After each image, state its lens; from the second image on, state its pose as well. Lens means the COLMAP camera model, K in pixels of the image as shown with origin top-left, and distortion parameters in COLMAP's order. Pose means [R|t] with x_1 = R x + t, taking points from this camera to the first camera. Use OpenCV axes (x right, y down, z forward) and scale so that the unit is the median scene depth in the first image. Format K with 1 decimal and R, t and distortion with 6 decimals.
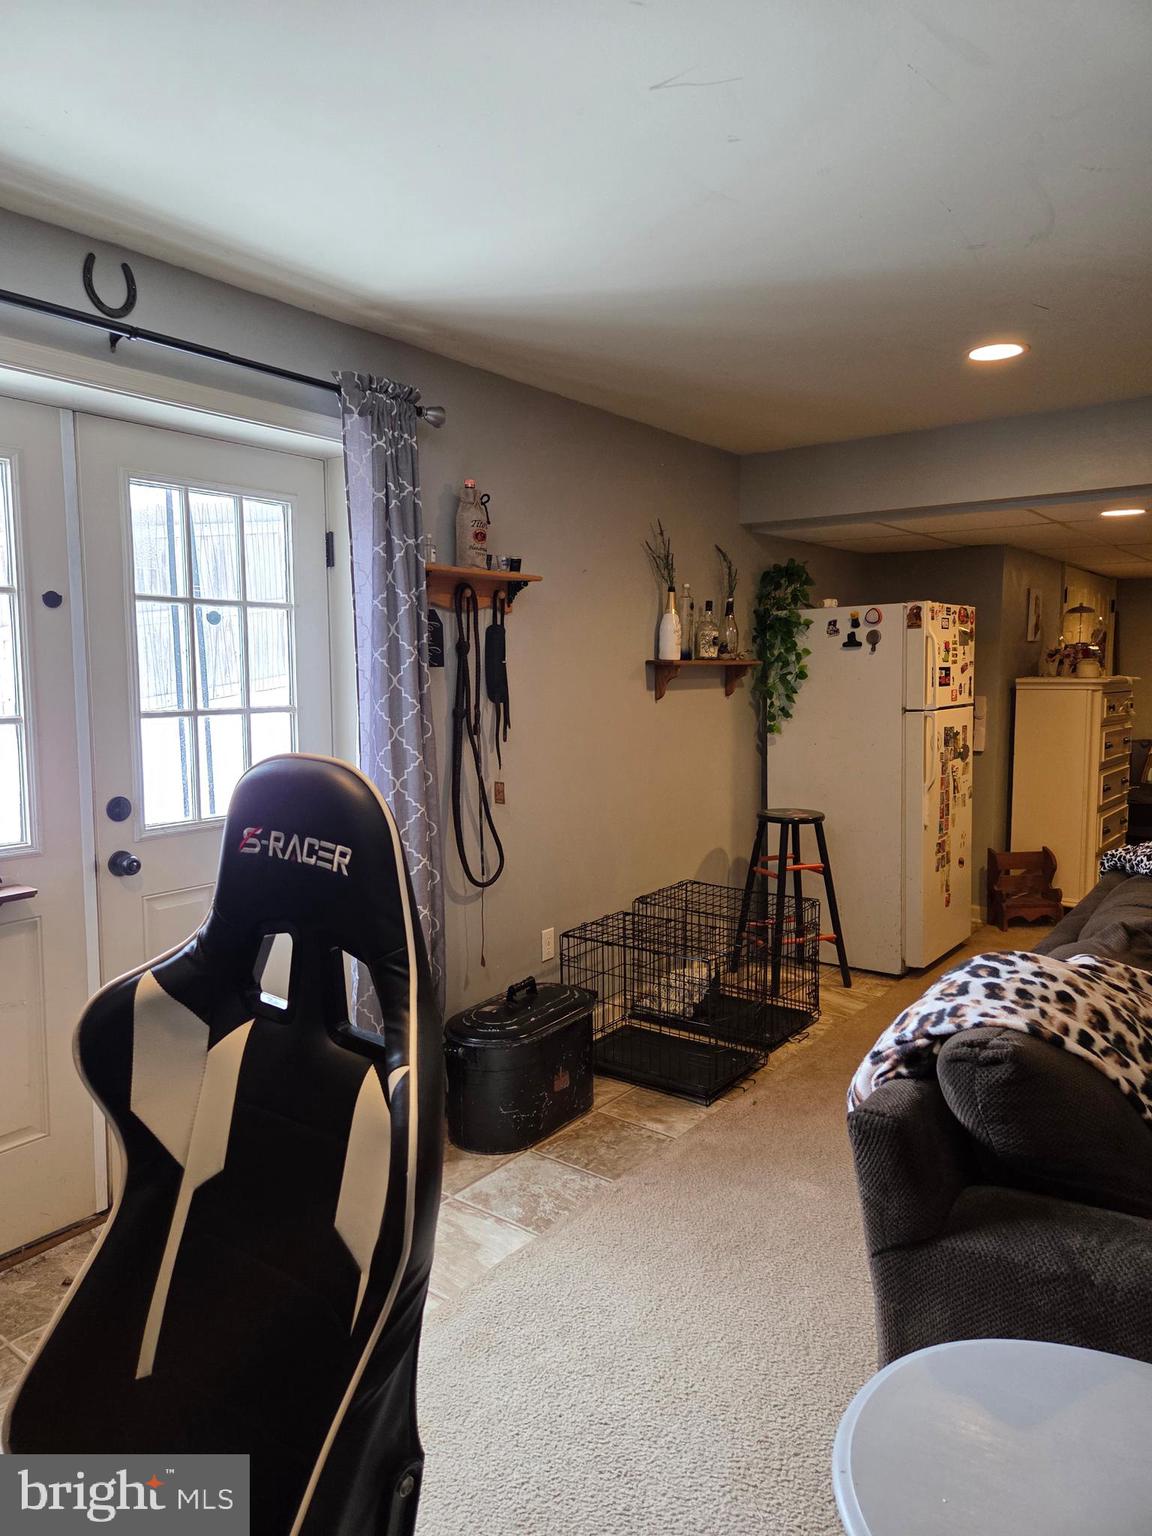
lens RADIAL K [[1039.5, 0, 544.9], [0, 1039.5, 758.6], [0, 0, 1]] dist [0.057272, -0.033856]
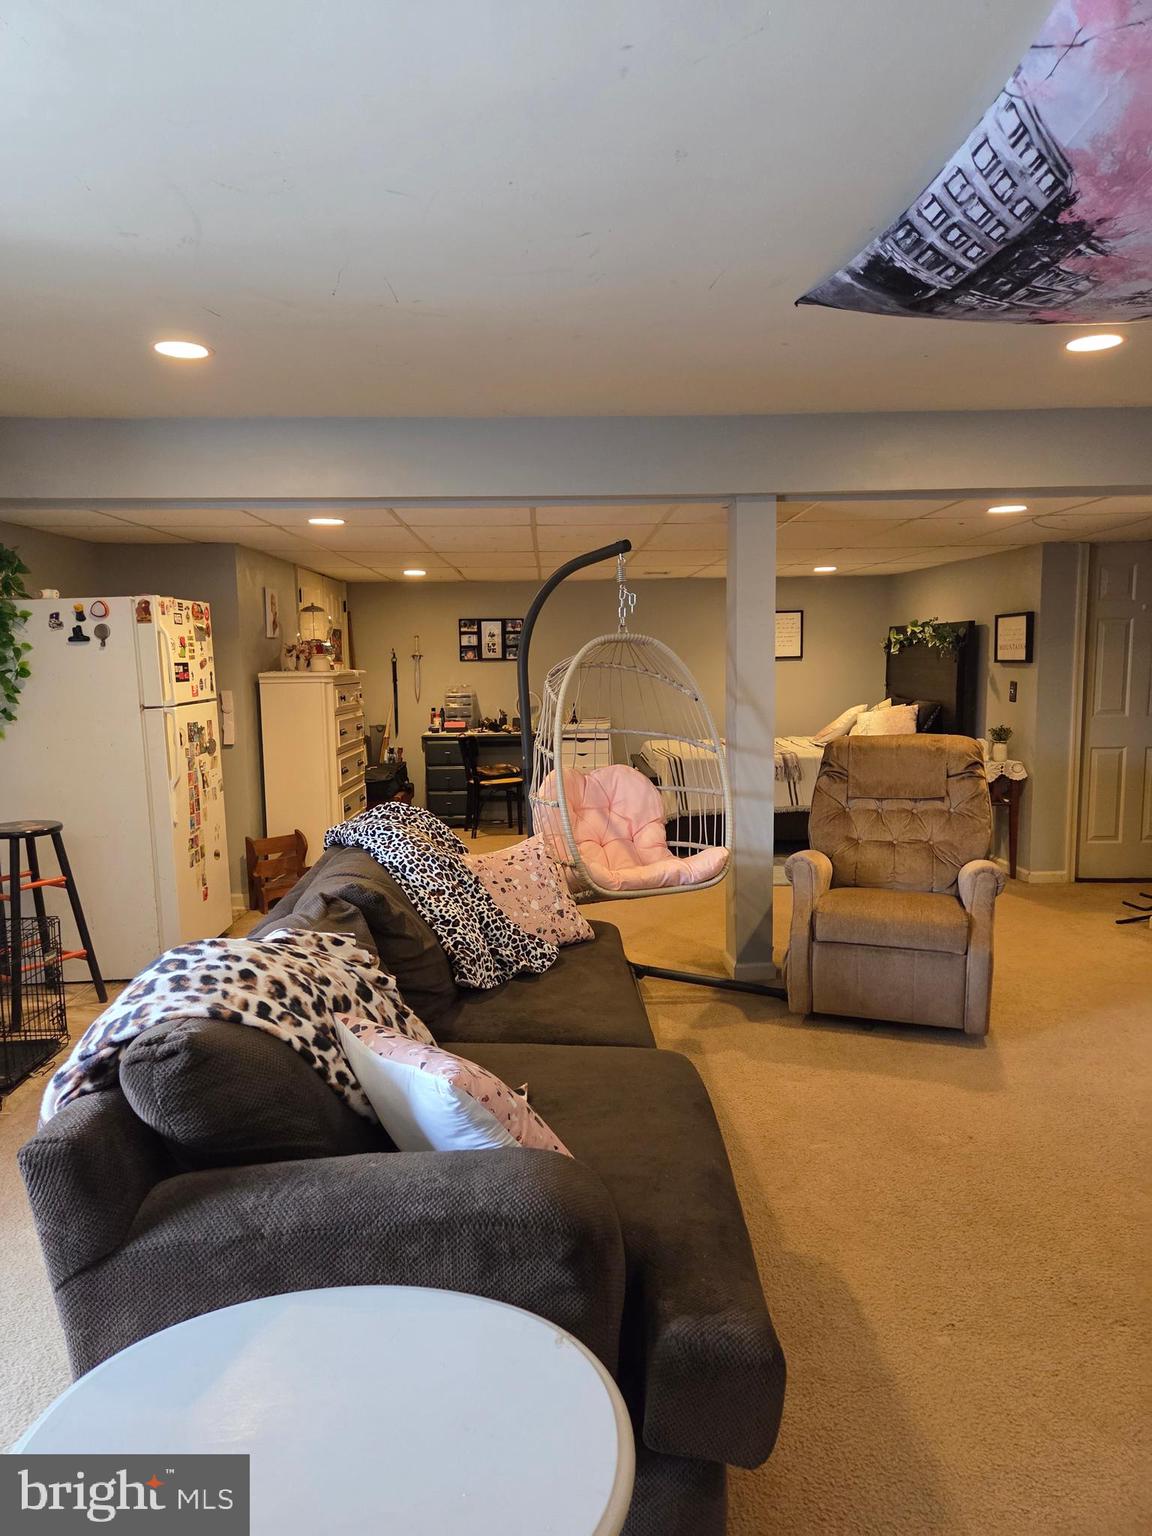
lens RADIAL K [[1039.5, 0, 576.1], [0, 1039.5, 773.4], [0, 0, 1]] dist [0.057272, -0.033856]
pose [[0.774828, -0.080211, 0.627062, 0.039980], [0.068572, 0.996729, 0.042766, 0.000906], [-0.628442, 0.009863, 0.777794, -0.011294]]
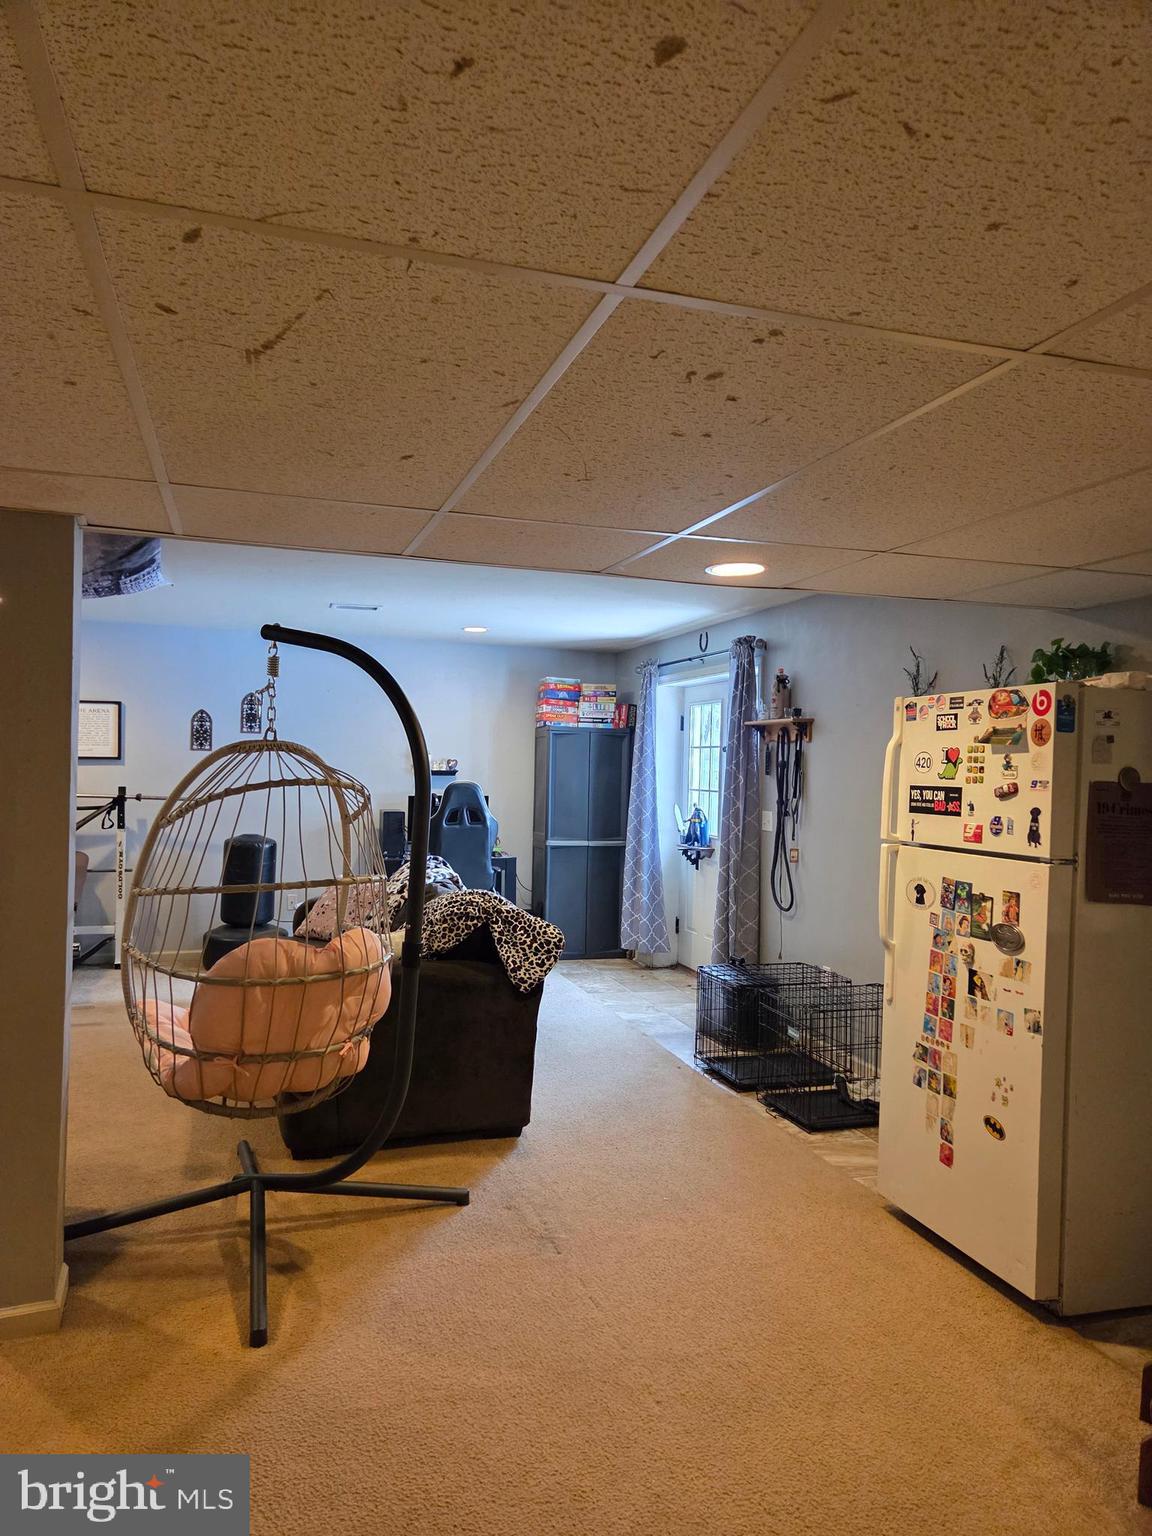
lens RADIAL K [[1039.5, 0, 568.1], [0, 1039.5, 773.1], [0, 0, 1]] dist [0.057272, -0.033856]
pose [[-0.574943, -0.008256, -0.818152, 1.109582], [-0.100056, 0.993153, 0.060291, -0.116692], [0.812052, 0.116525, -0.571833, 1.234901]]
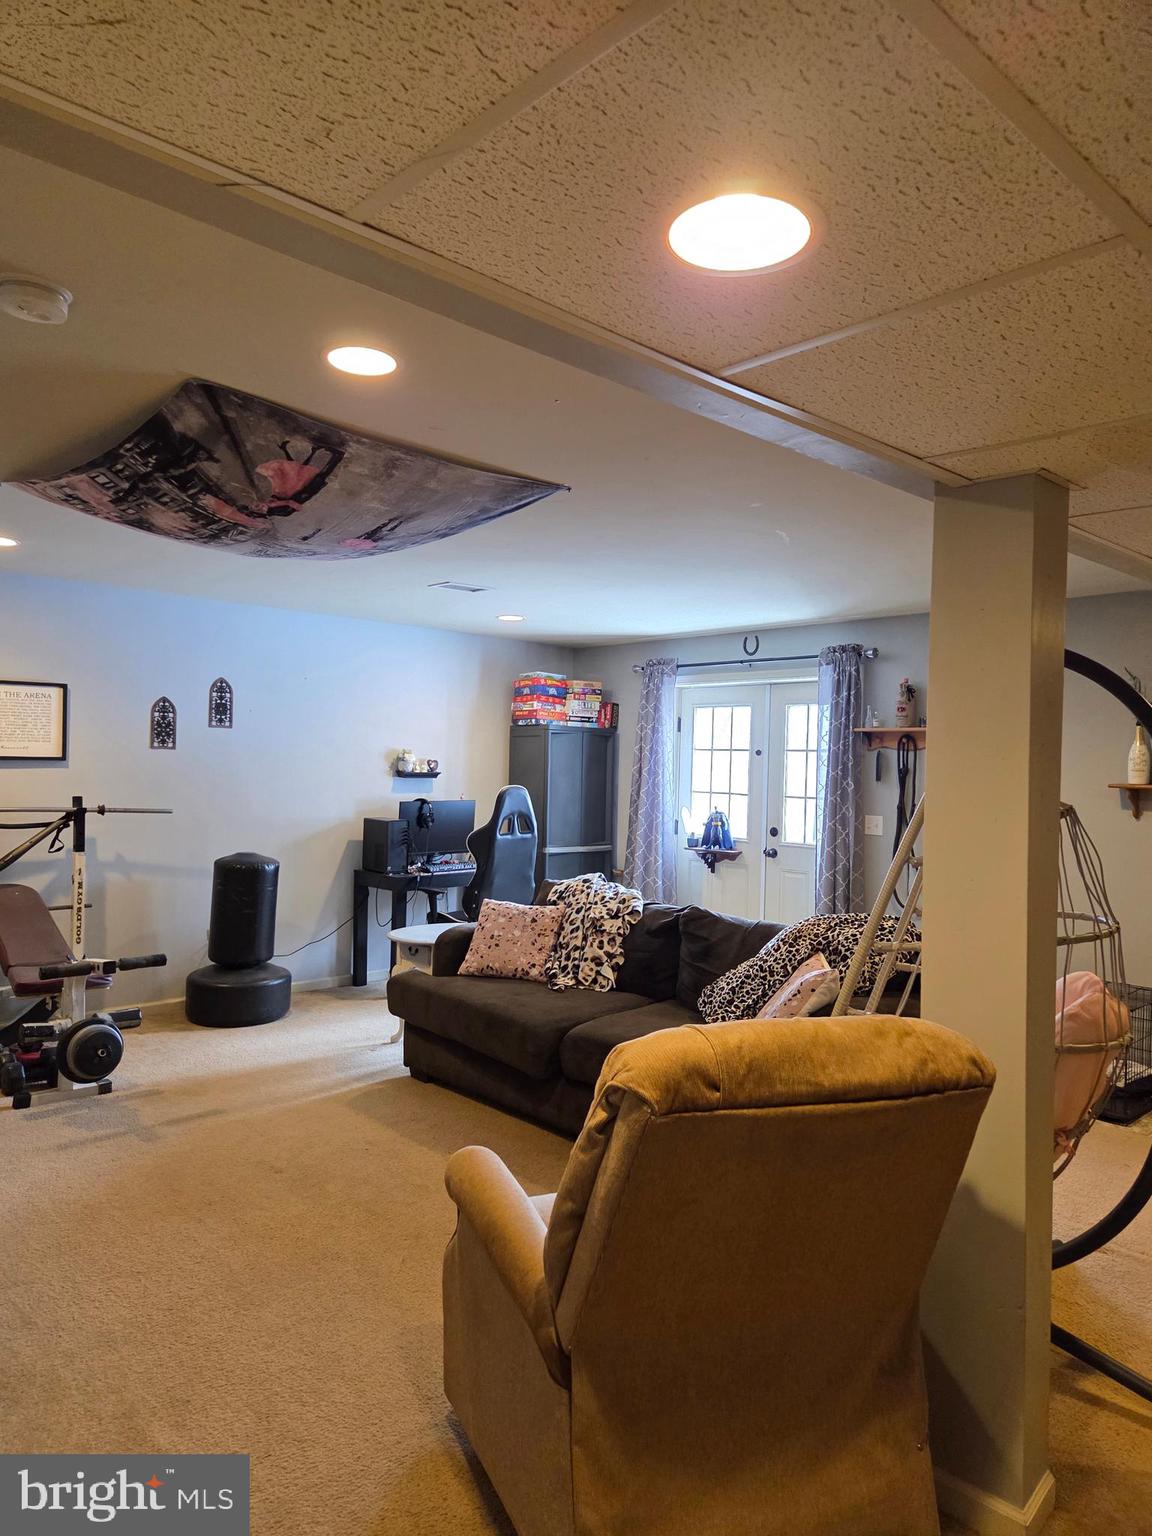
lens RADIAL K [[1039.5, 0, 573.9], [0, 1039.5, 764.4], [0, 0, 1]] dist [0.057272, -0.033856]
pose [[-0.174245, -0.004958, -0.984690, 1.290166], [-0.119400, 0.992715, 0.016130, -0.058122], [0.977437, 0.120383, -0.173567, 0.552329]]
